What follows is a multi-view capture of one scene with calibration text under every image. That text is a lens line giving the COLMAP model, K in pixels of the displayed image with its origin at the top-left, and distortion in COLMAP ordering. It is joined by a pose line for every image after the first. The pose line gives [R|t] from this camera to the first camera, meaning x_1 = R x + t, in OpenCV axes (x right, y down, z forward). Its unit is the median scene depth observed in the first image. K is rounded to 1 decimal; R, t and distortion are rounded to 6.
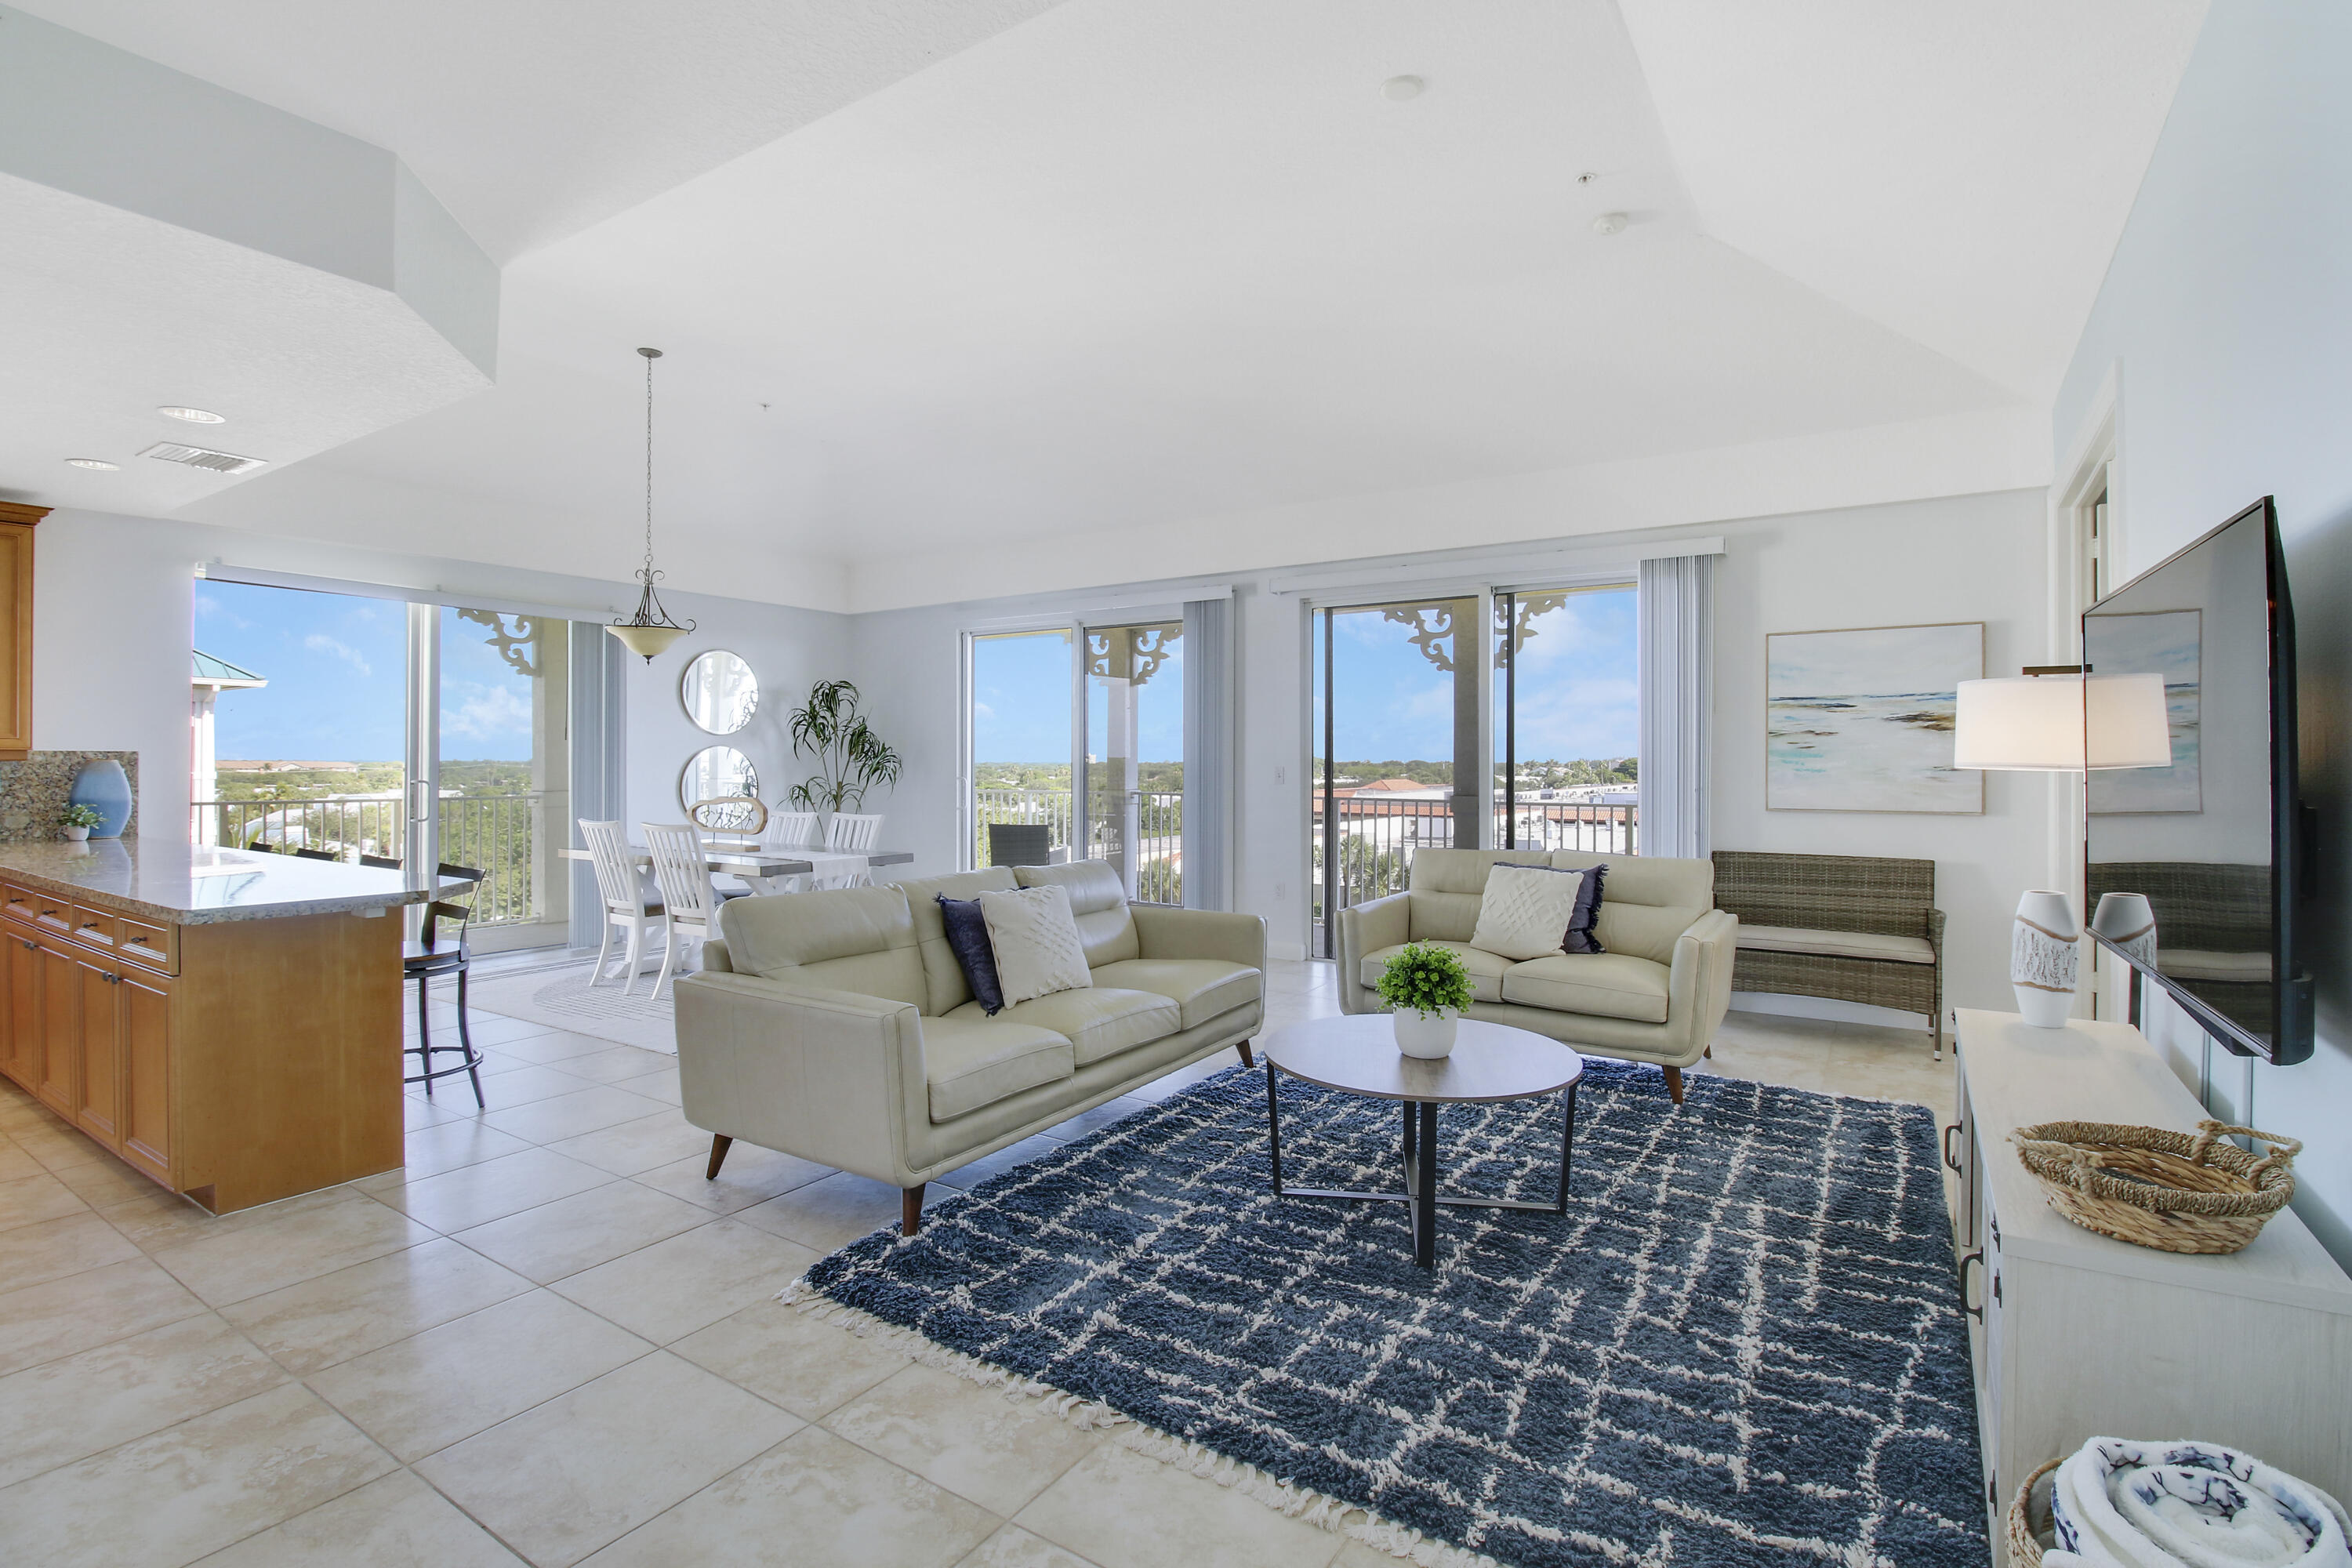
lens RADIAL K [[1096.8, 0, 1180.4], [0, 1096.8, 766.4], [0, 0, 1]] dist [-0.003765, -0.010149]
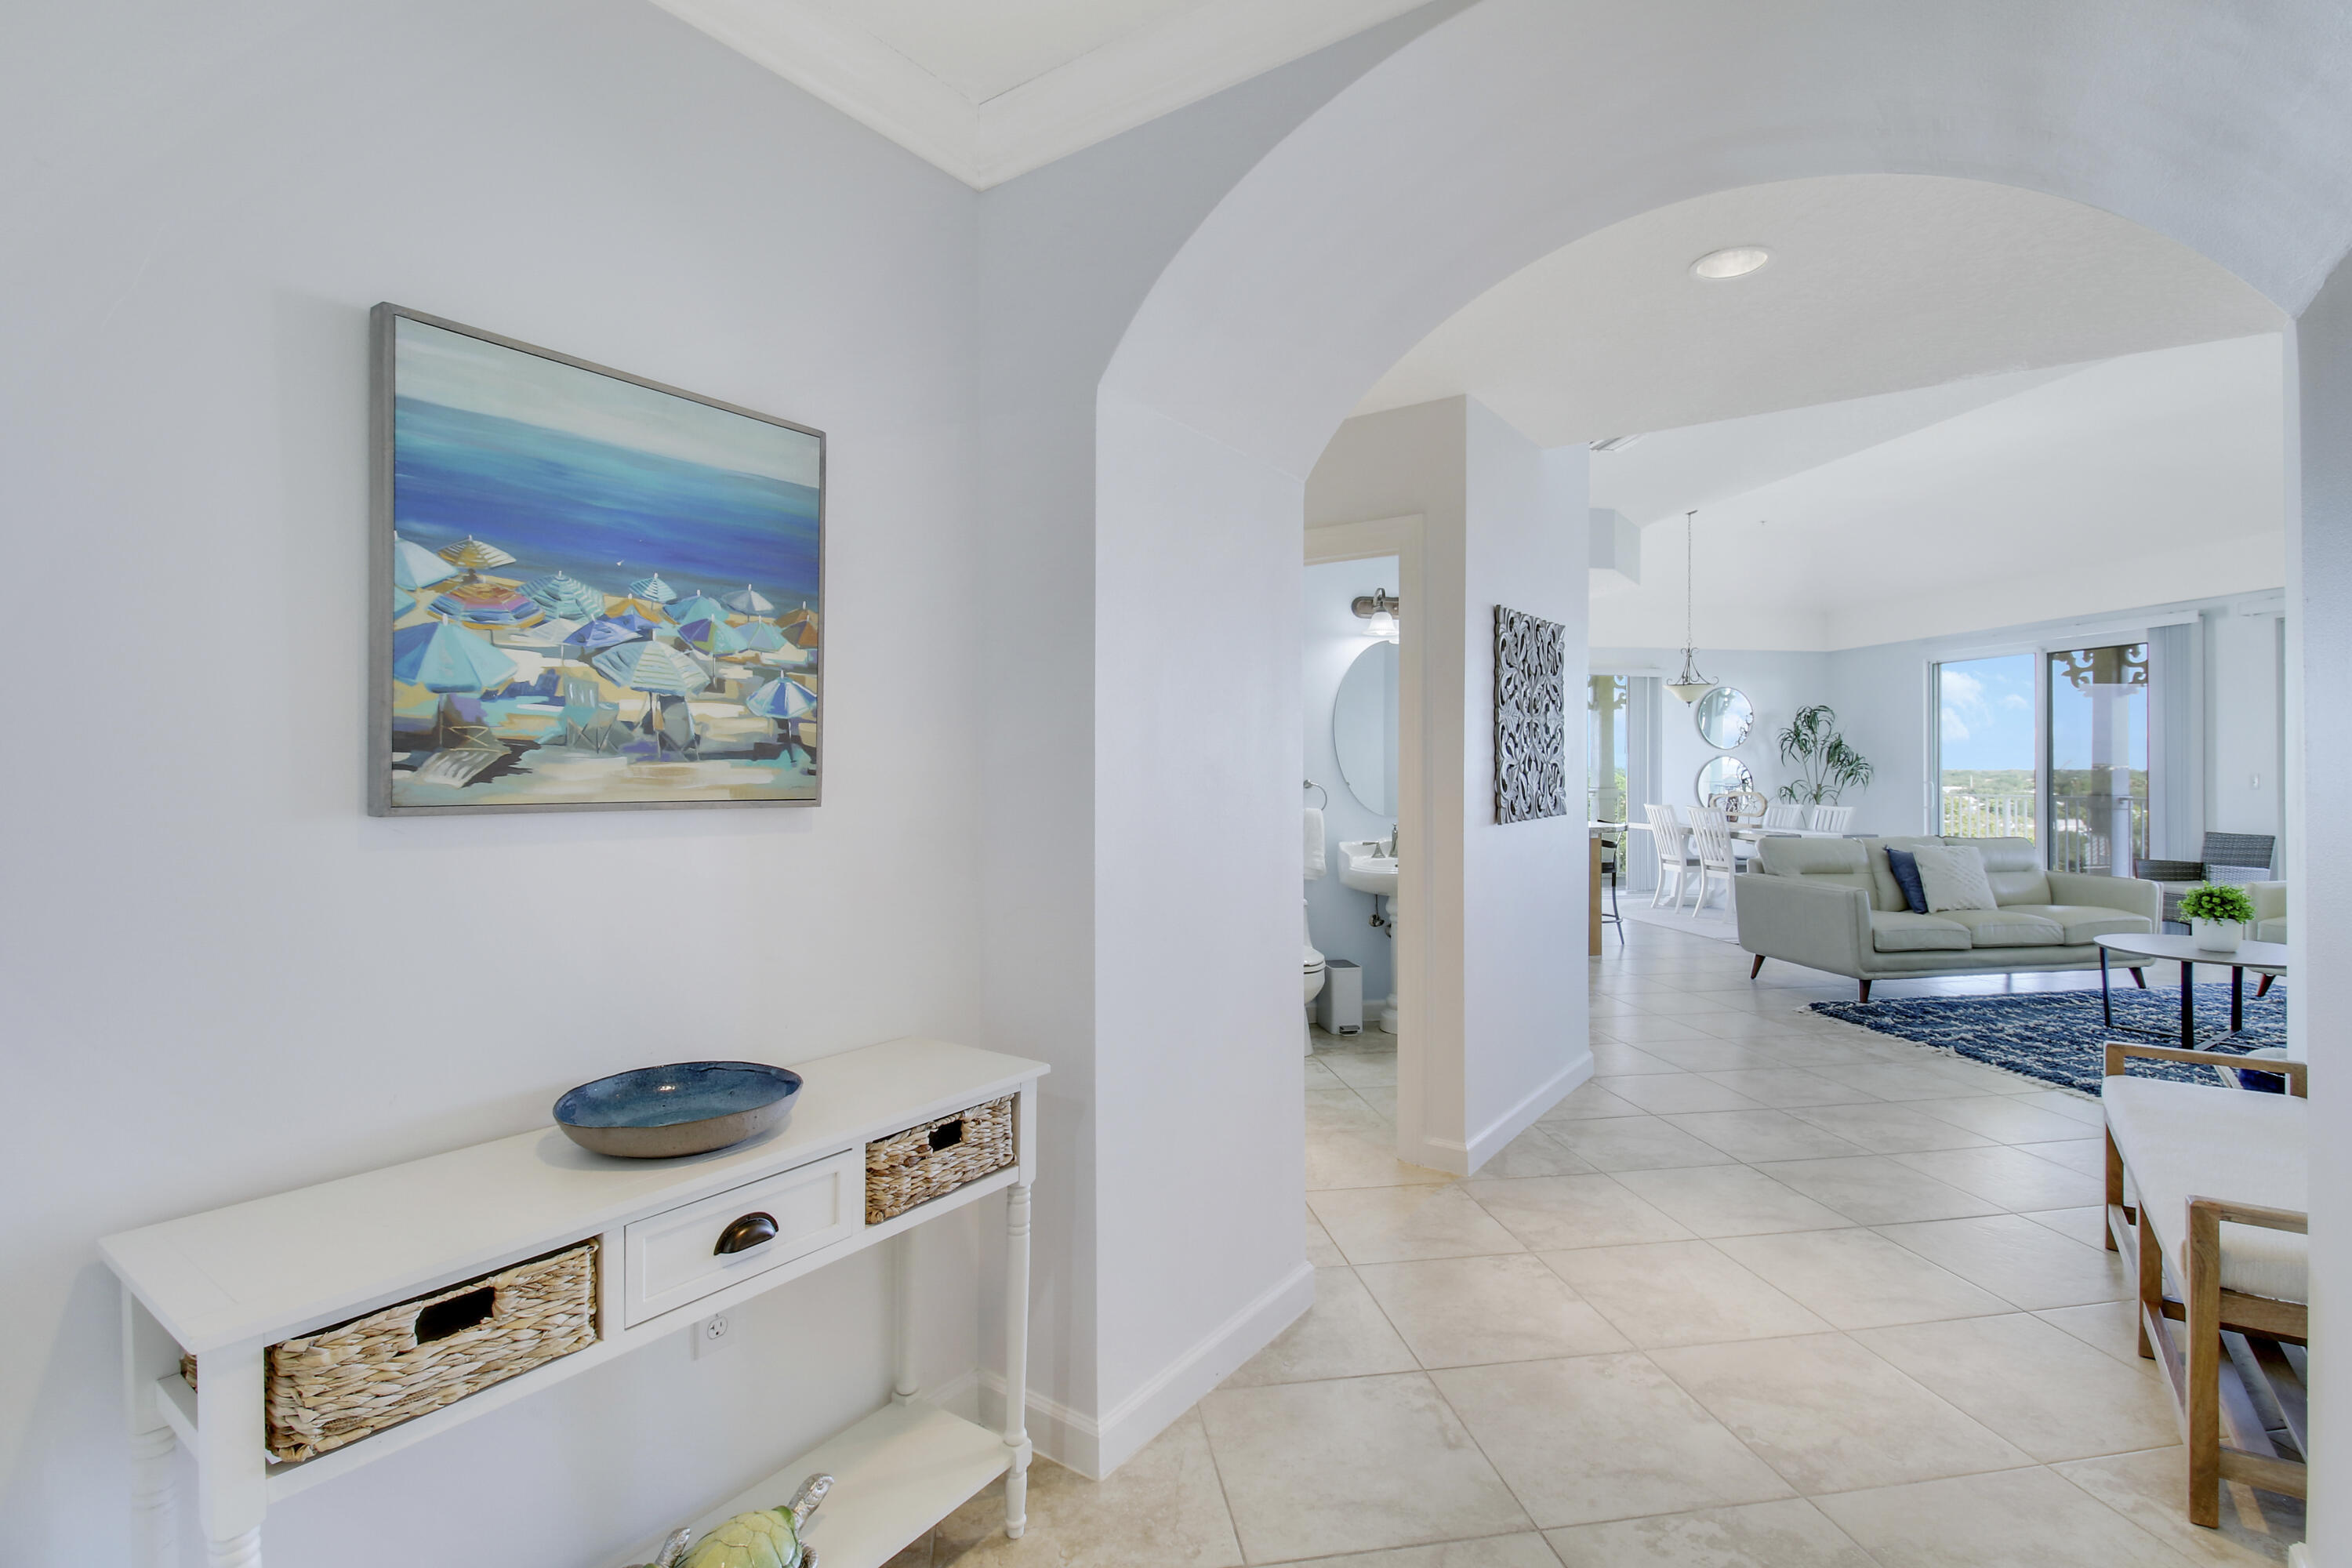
lens RADIAL K [[1096.8, 0, 1203.2], [0, 1096.8, 751.0], [0, 0, 1]] dist [-0.003765, -0.010149]
pose [[0.689223, -0.010195, -0.724478, 0.176835], [-0.003901, 0.999834, -0.017781, 0.001589], [0.724539, 0.015081, 0.689069, -0.594172]]
